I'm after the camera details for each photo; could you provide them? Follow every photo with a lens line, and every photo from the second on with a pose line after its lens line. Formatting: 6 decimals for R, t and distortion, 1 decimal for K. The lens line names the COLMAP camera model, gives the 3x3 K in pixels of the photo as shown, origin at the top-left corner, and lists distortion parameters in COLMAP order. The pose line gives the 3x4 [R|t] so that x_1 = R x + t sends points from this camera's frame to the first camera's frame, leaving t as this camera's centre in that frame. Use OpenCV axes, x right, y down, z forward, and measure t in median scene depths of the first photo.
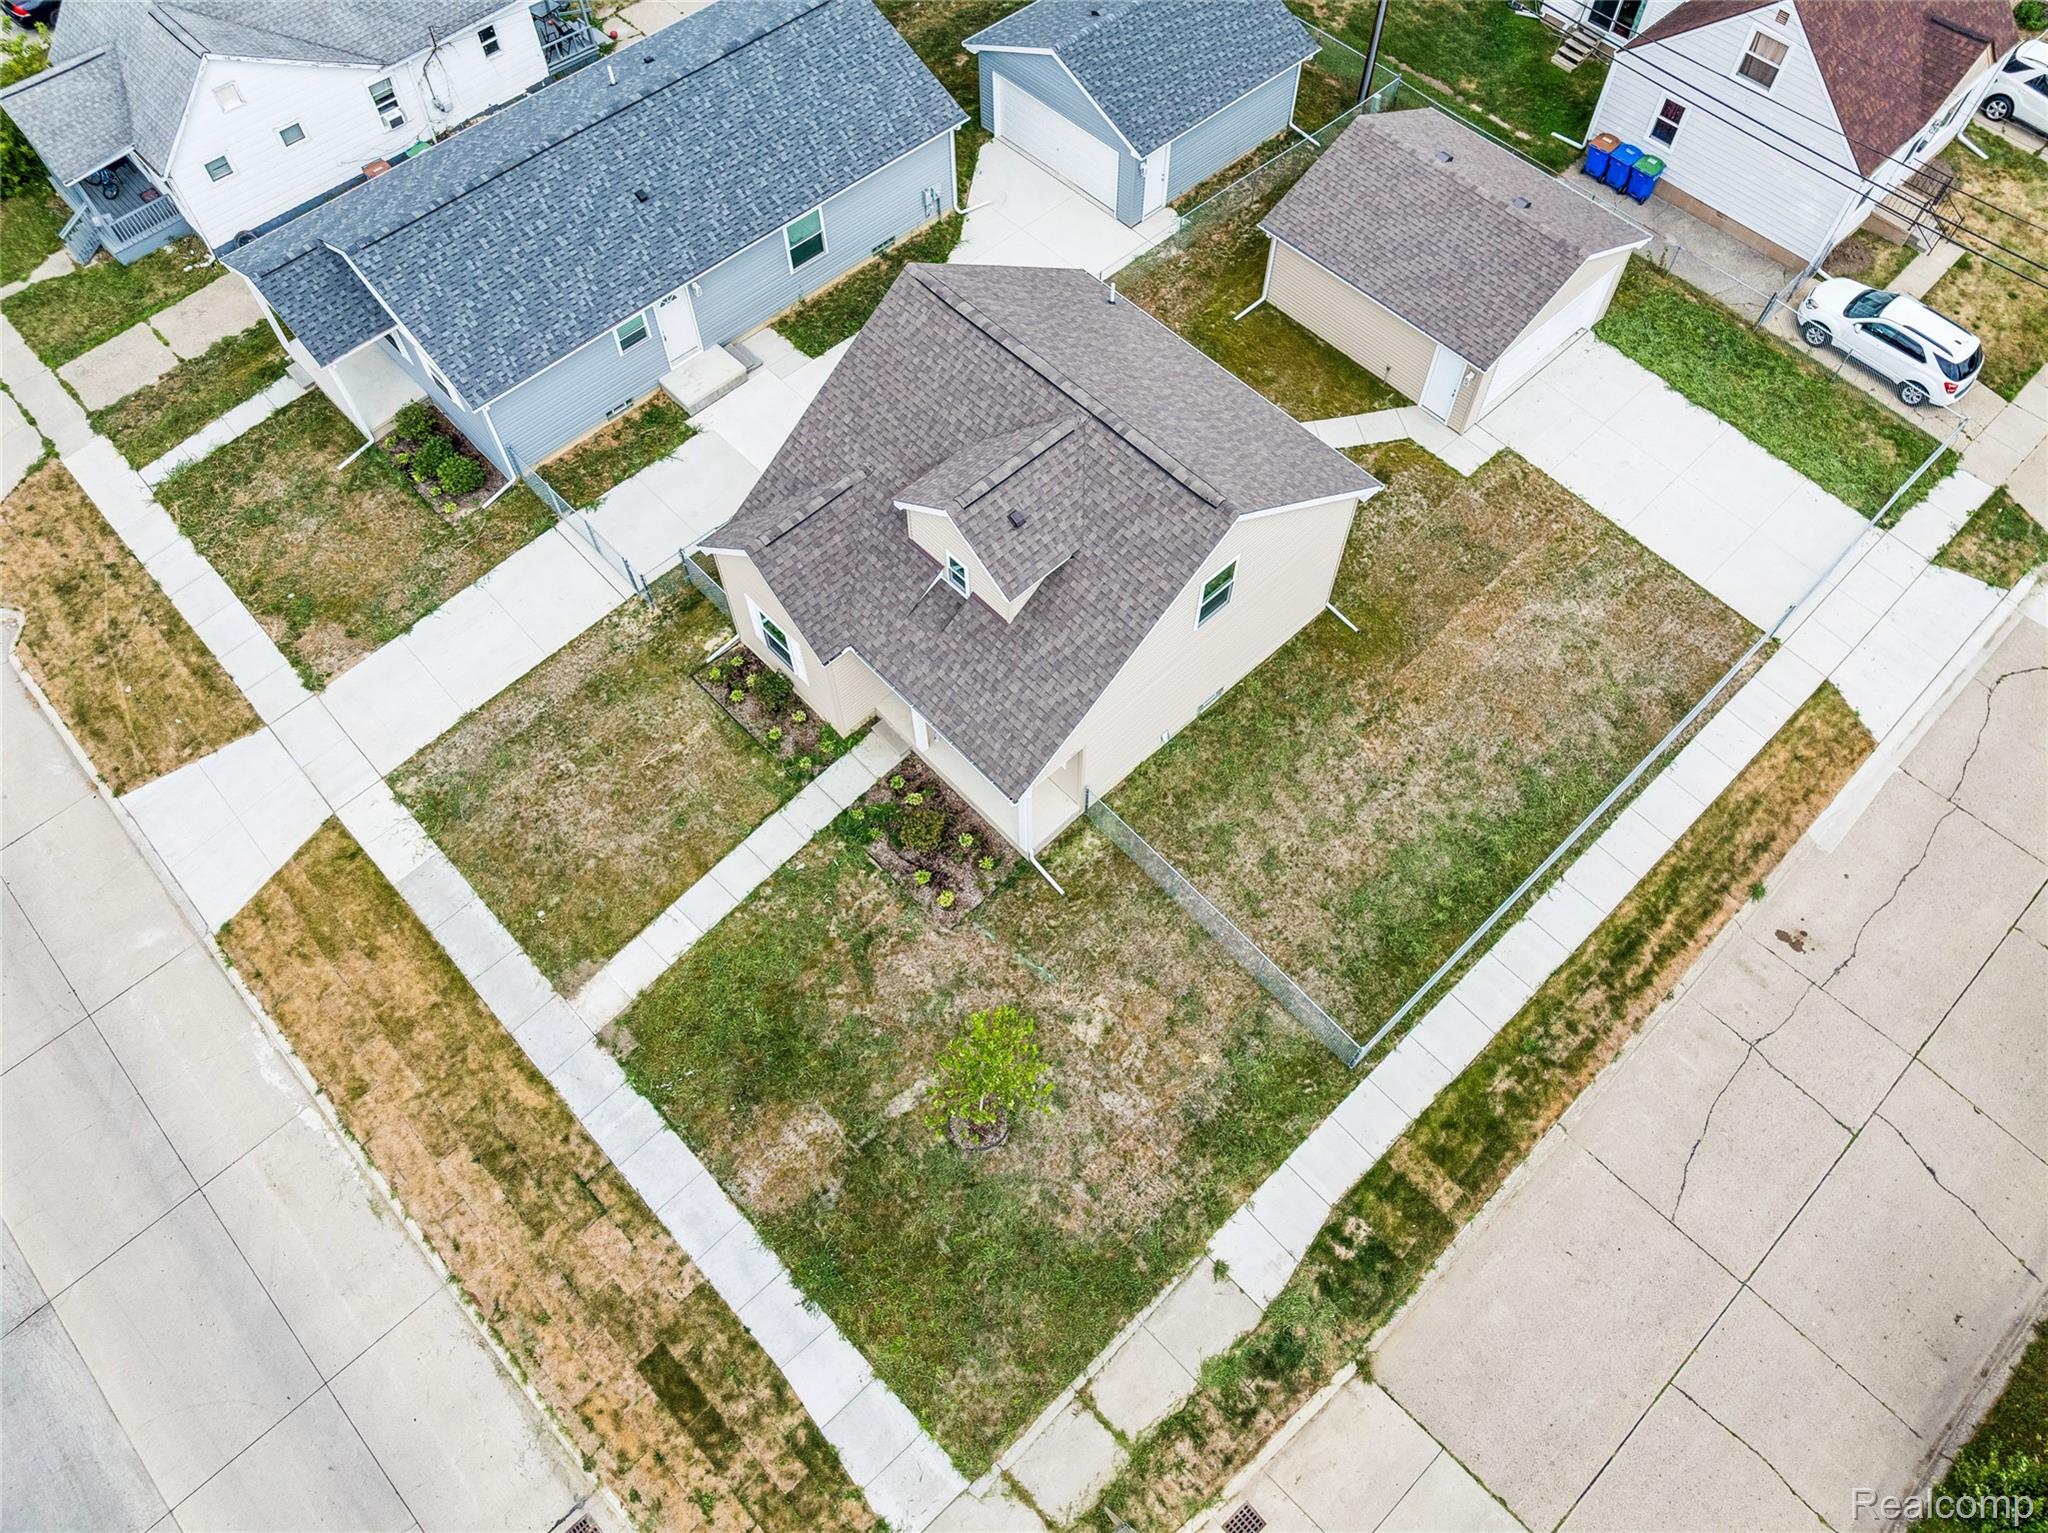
lens RADIAL K [[1444.4, 0, 1024.0], [0, 1444.4, 766.5], [0, 0, 1]] dist [-0.030427, -0.006351]
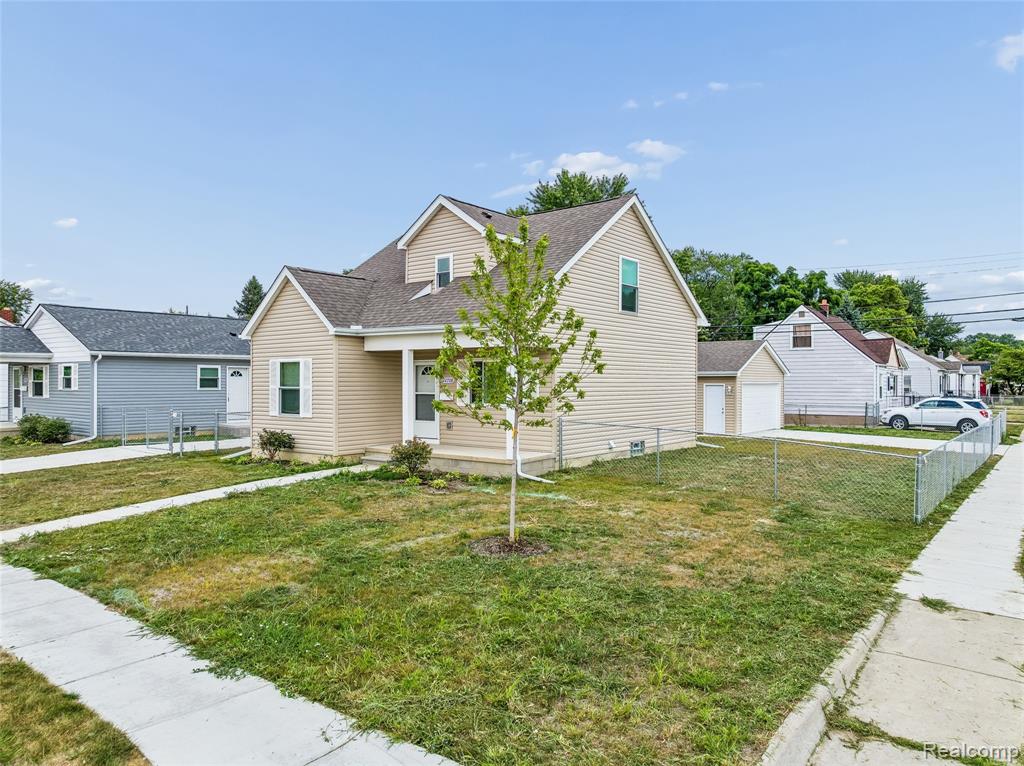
lens RADIAL K [[722.2, 0, 512.0], [0, 722.2, 383.0], [0, 0, 1]] dist [-0.030427, -0.006351]
pose [[0.988095, 0.009492, 0.153554, -0.074685], [0.127333, 0.509705, -0.850874, 0.443117], [-0.086344, 0.860297, 0.502428, 0.643089]]
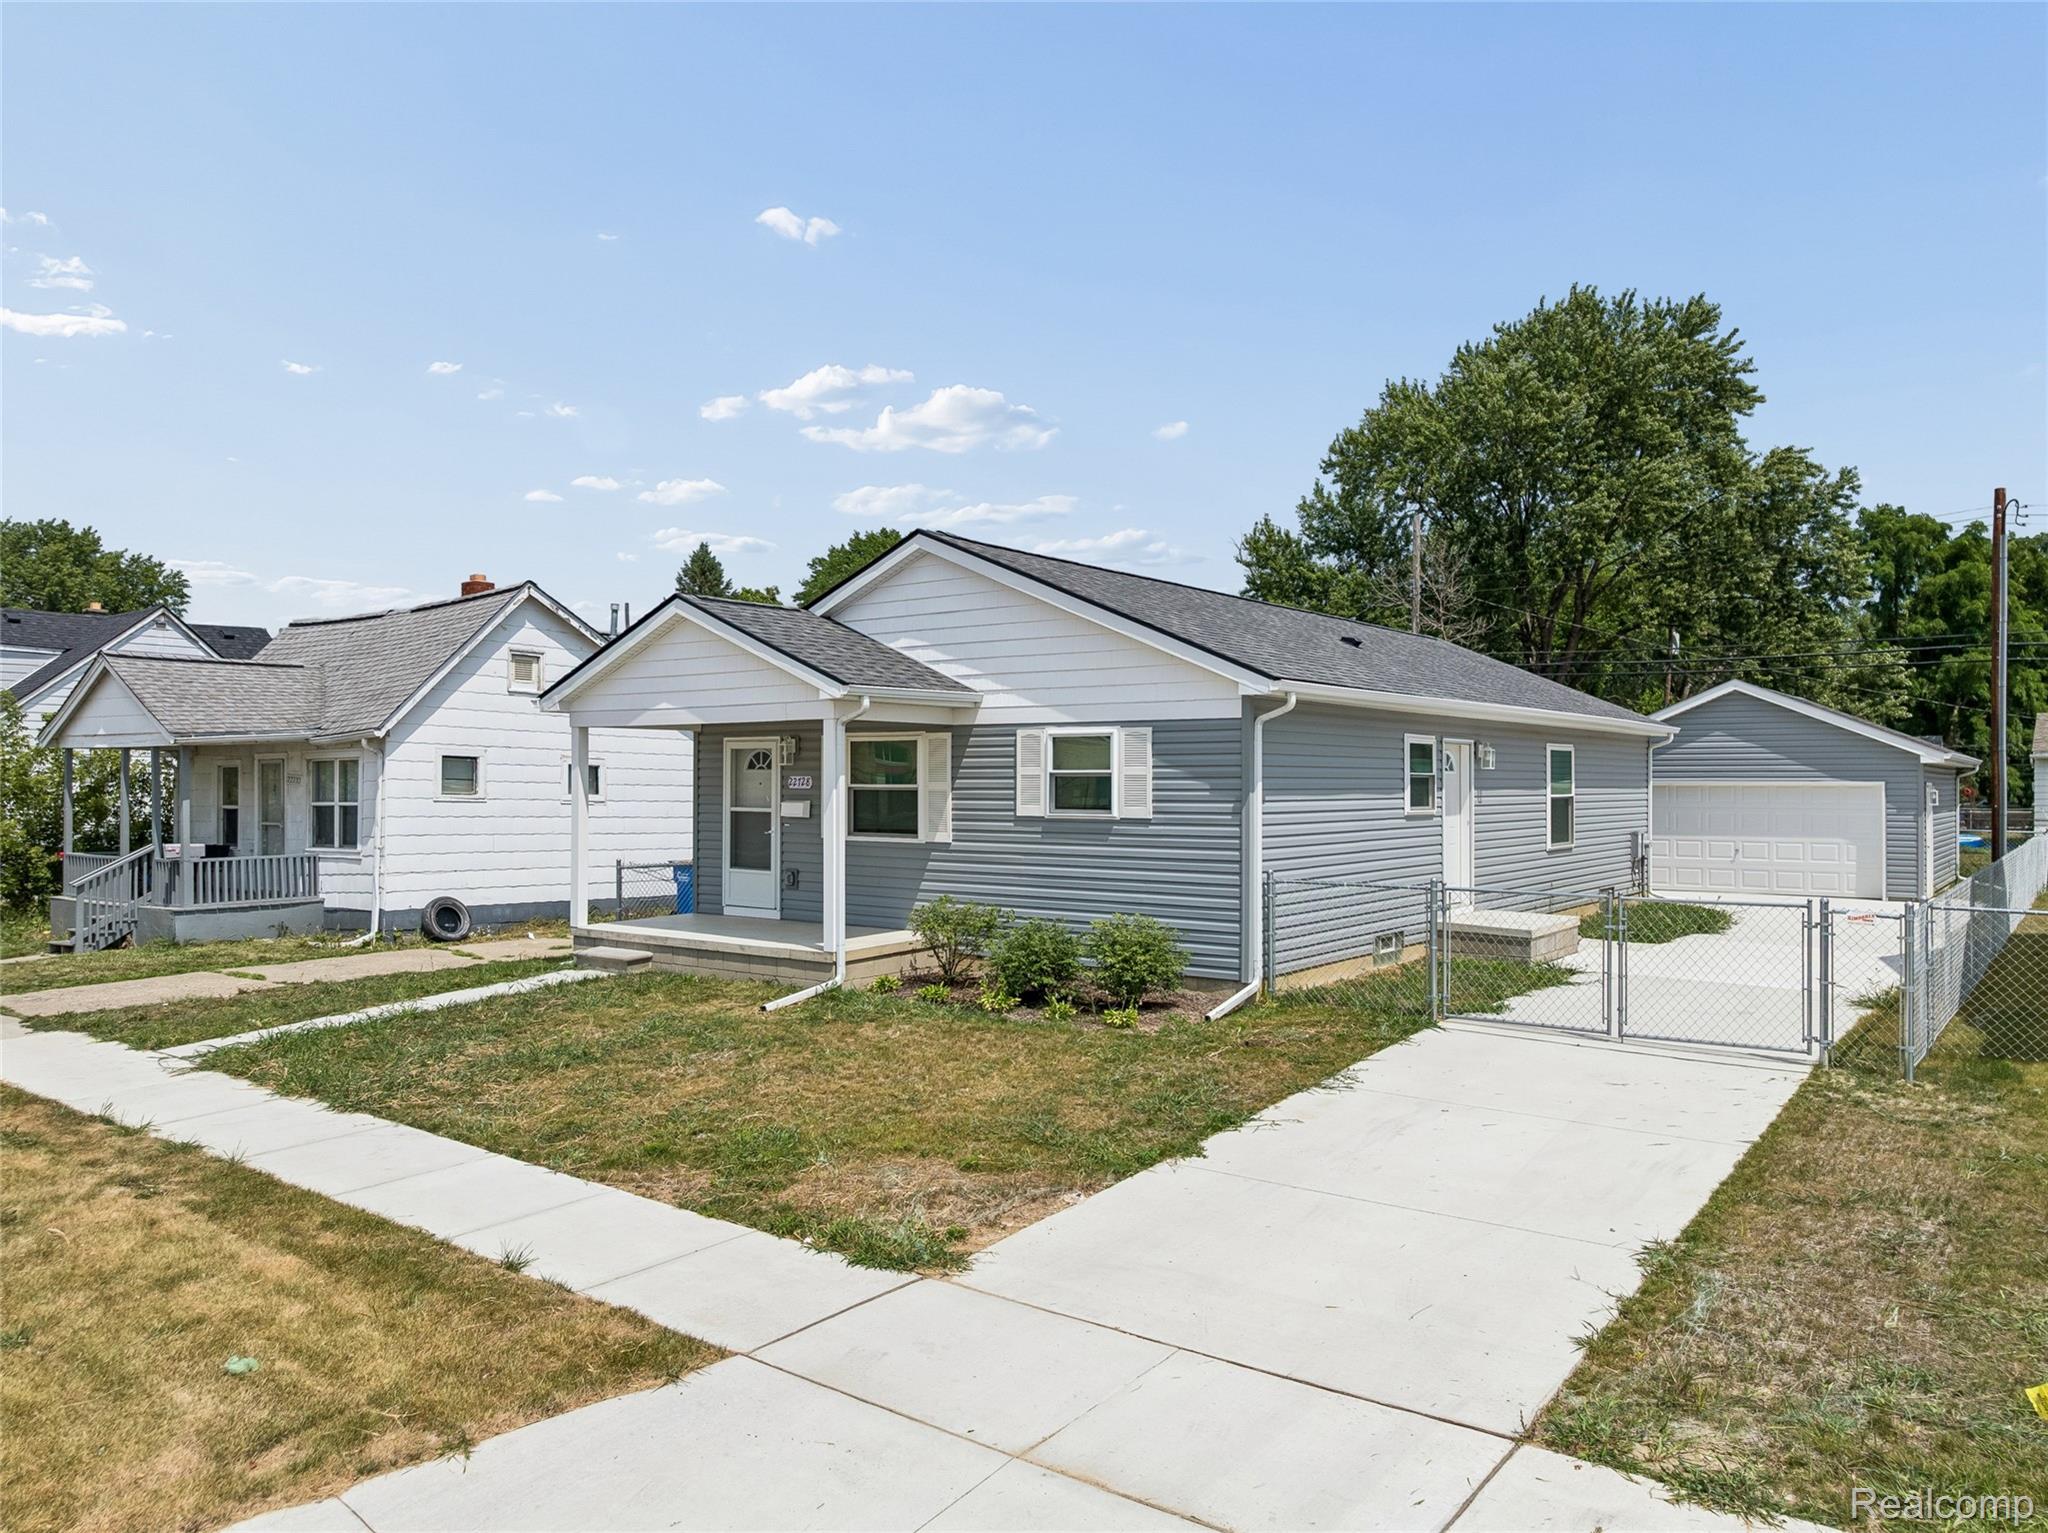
lens RADIAL K [[1444.4, 0, 1024.0], [0, 1444.4, 766.5], [0, 0, 1]] dist [-0.030427, -0.006351]
pose [[0.986841, 0.013309, 0.161146, -0.530808], [0.132847, 0.501409, -0.854951, 0.106518], [-0.092178, 0.865108, 0.493043, 0.843057]]
